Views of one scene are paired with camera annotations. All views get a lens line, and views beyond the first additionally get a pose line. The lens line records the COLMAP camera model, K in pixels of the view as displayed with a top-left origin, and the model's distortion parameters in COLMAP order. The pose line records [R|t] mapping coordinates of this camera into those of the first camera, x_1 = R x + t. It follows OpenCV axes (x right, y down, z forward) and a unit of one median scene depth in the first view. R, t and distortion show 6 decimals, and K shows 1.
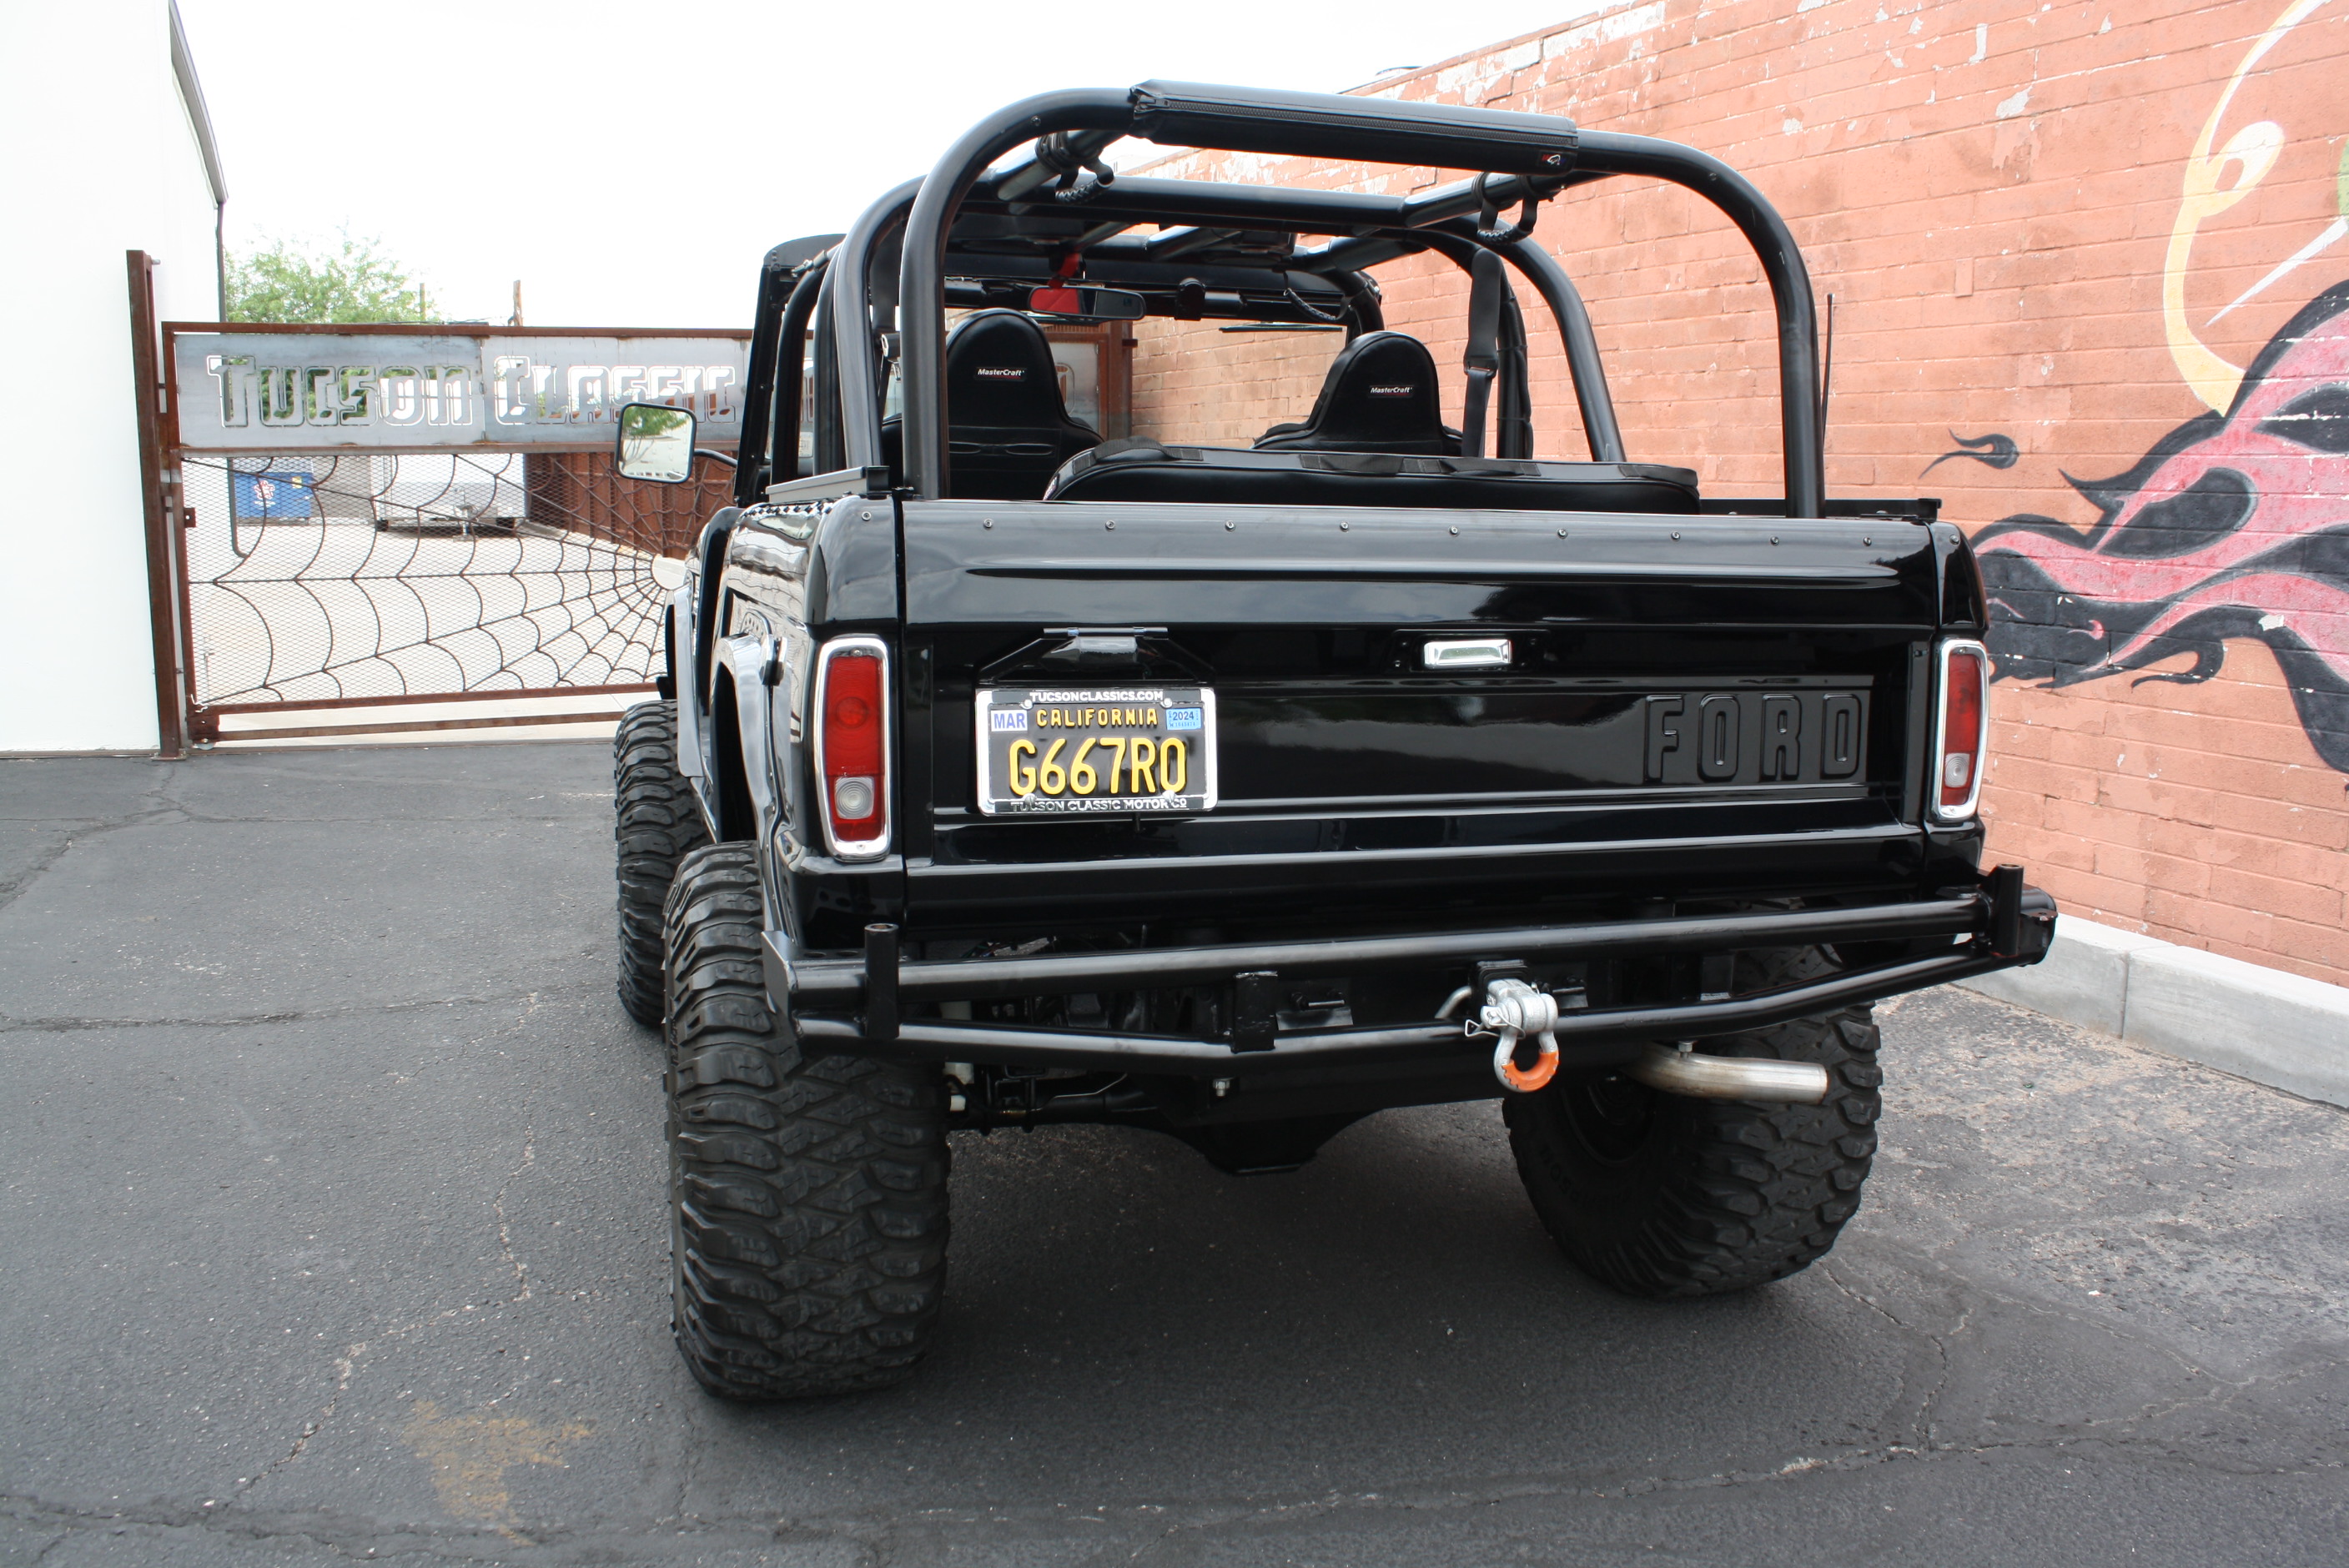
lens RADIAL K [[1983.0, 0, 1202.9], [0, 1983.0, 774.4], [0, 0, 1]] dist [-0.164652, 0.145416]
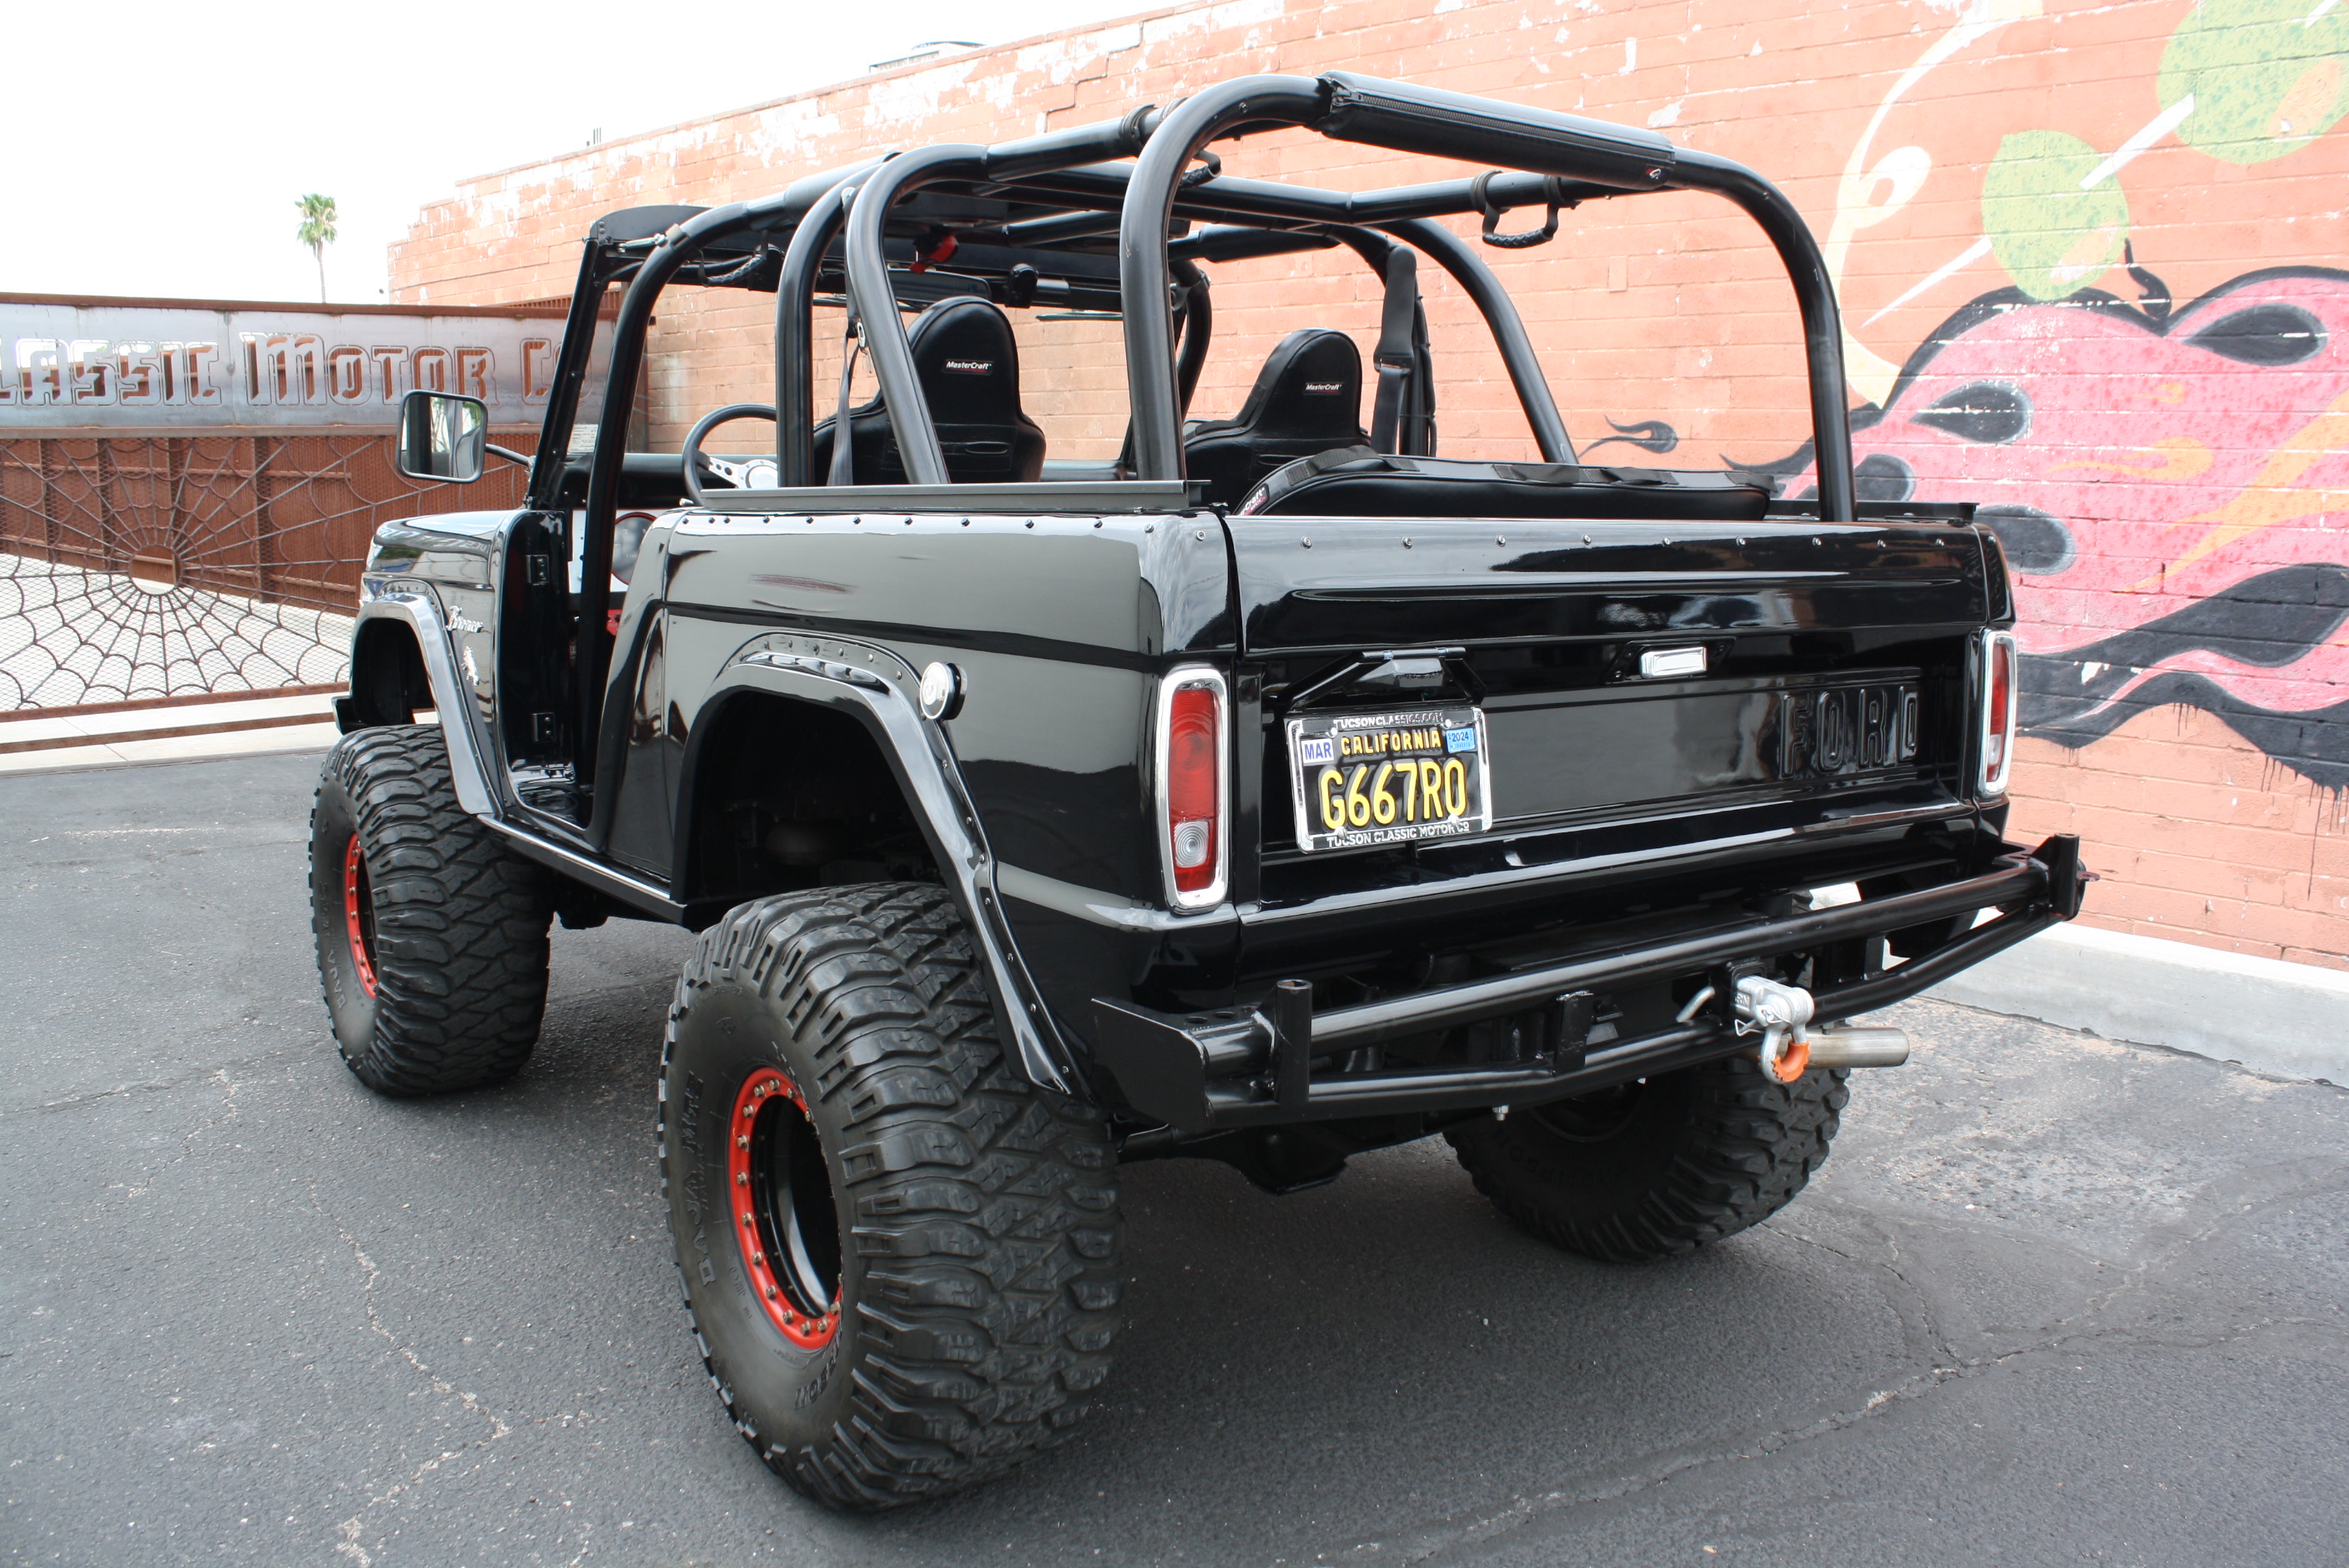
lens RADIAL K [[1983.0, 0, 1202.9], [0, 1983.0, 774.4], [0, 0, 1]] dist [-0.164652, 0.145416]
pose [[0.945077, -0.052530, 0.322599, -0.187371], [0.048042, 0.998606, 0.021864, -0.016236], [-0.323298, -0.005165, 0.946283, 0.051196]]
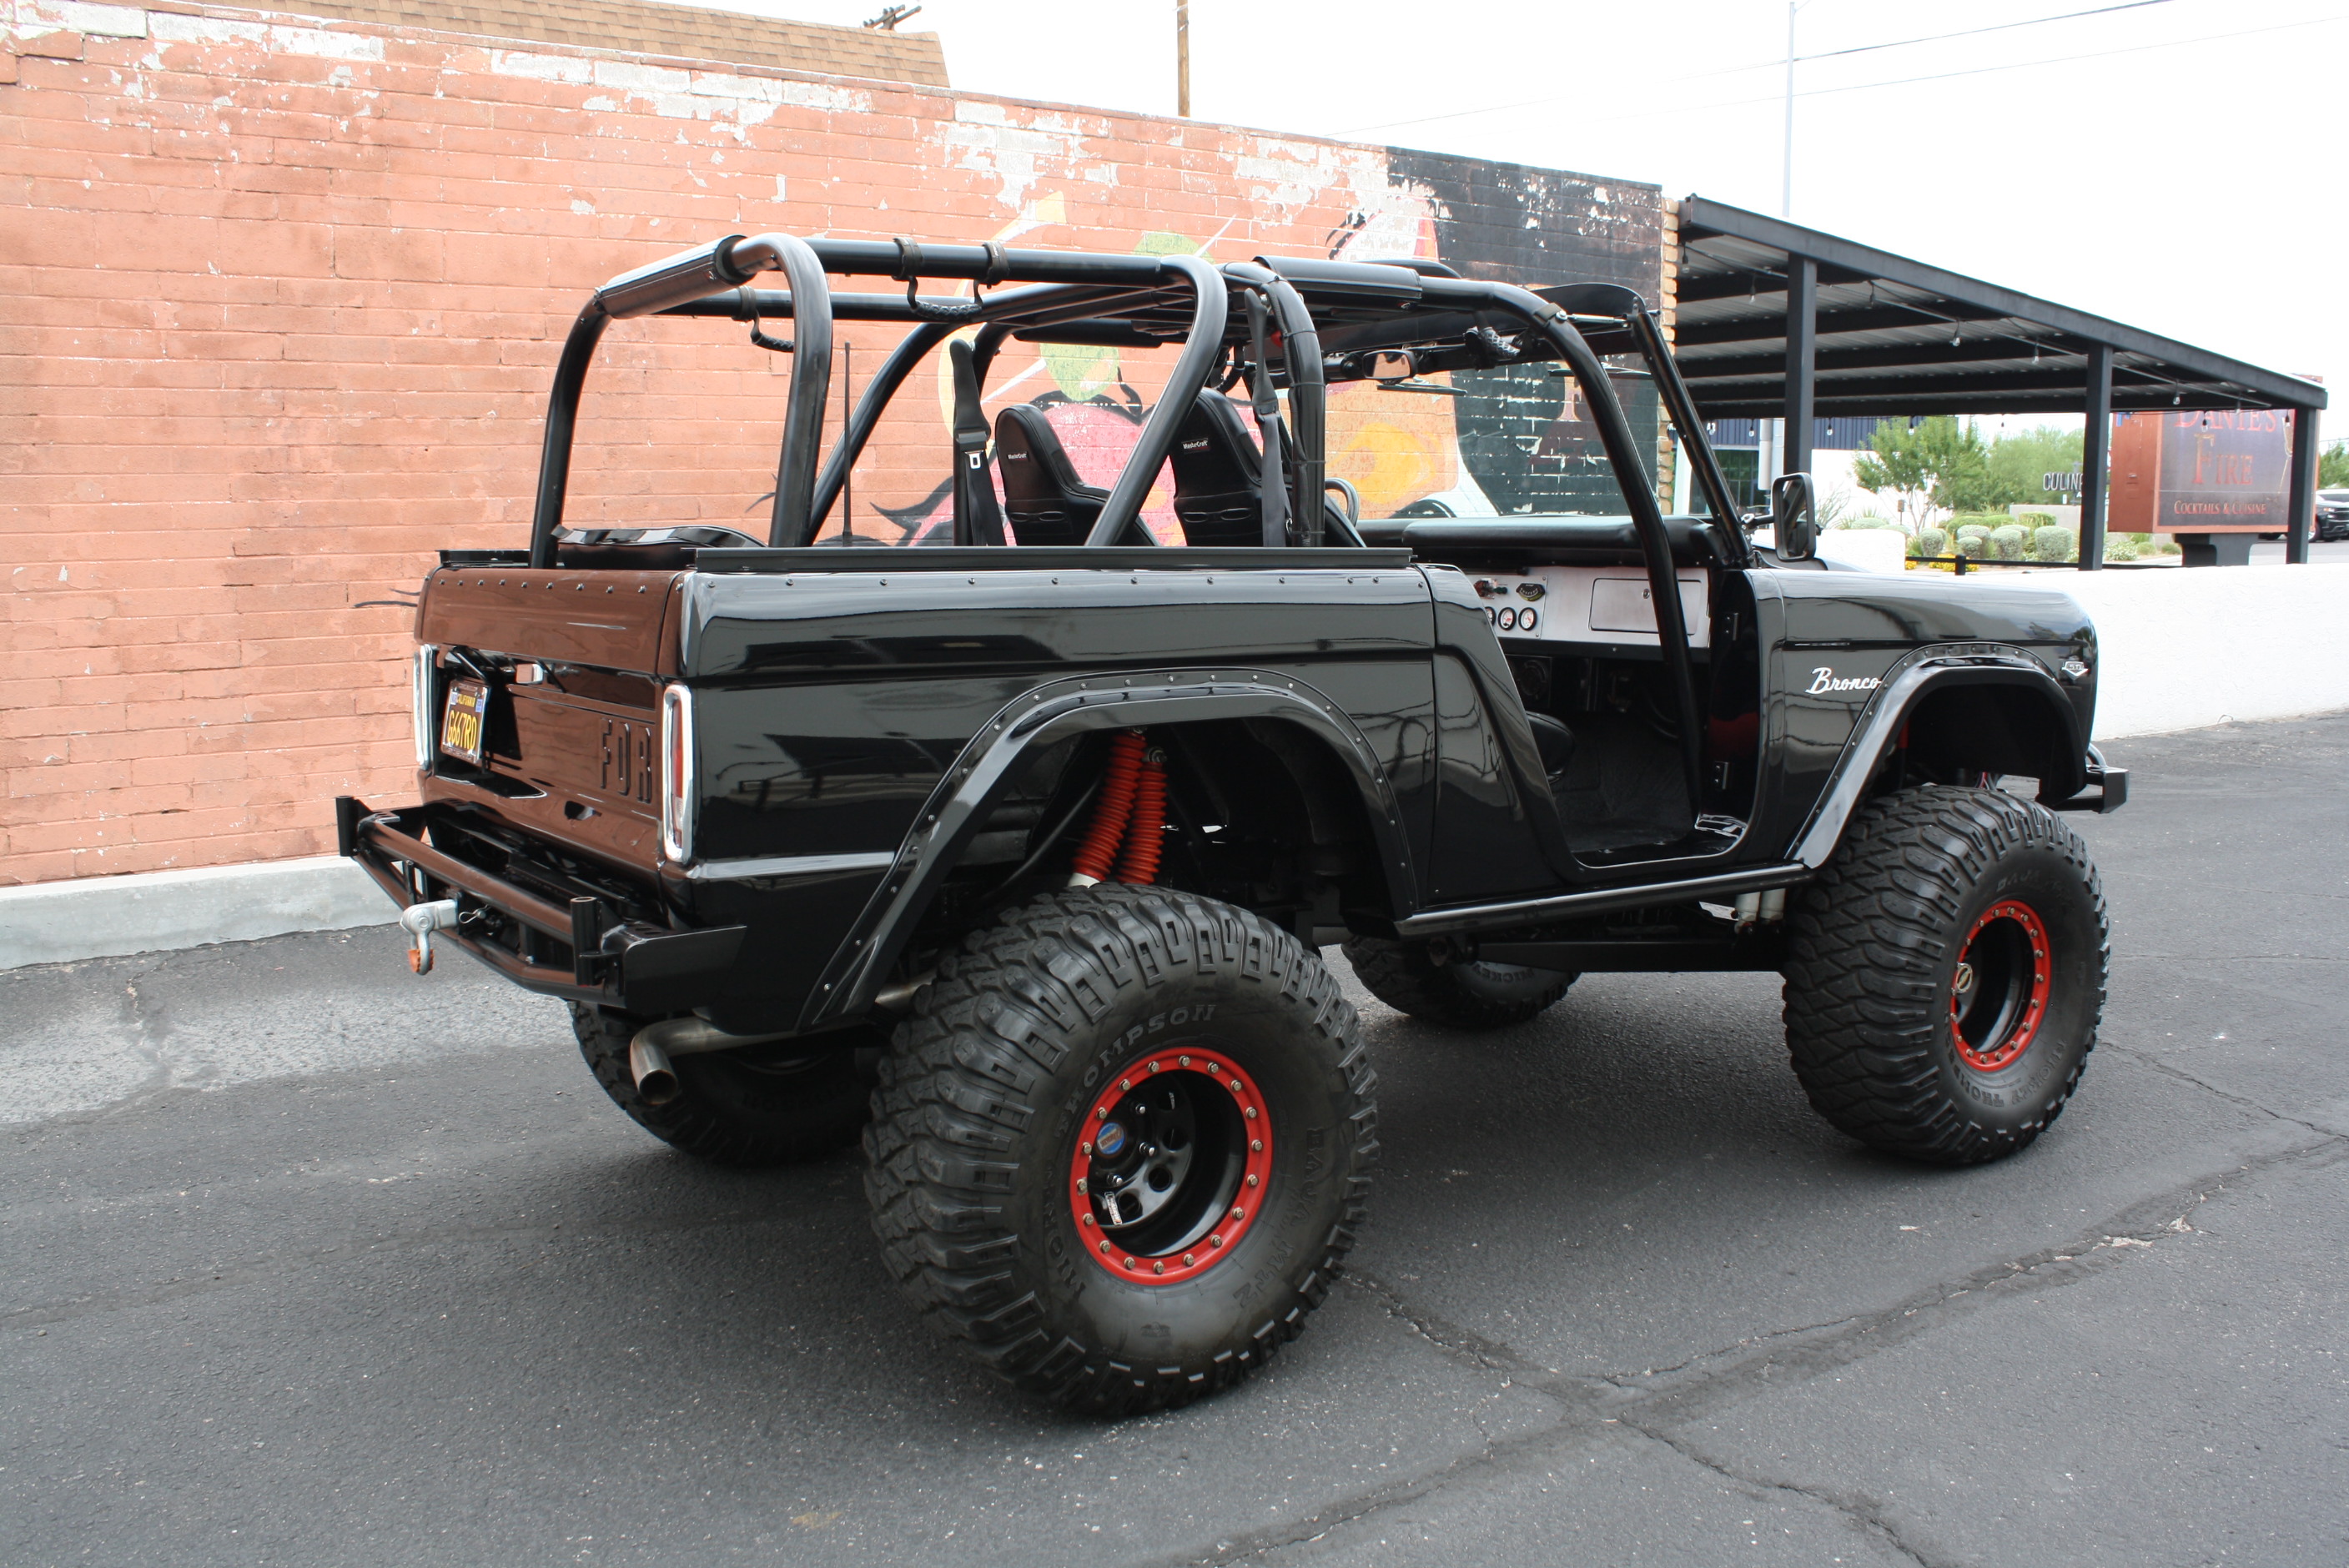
lens RADIAL K [[2044.5, 0, 1195.0], [0, 2044.5, 773.9], [0, 0, 1]] dist [-0.162722, 0.150326]
pose [[-0.189489, -0.144060, 0.971257, -1.073915], [0.145621, 0.974116, 0.172895, -0.181712], [-0.971024, 0.174197, -0.163606, 1.012072]]
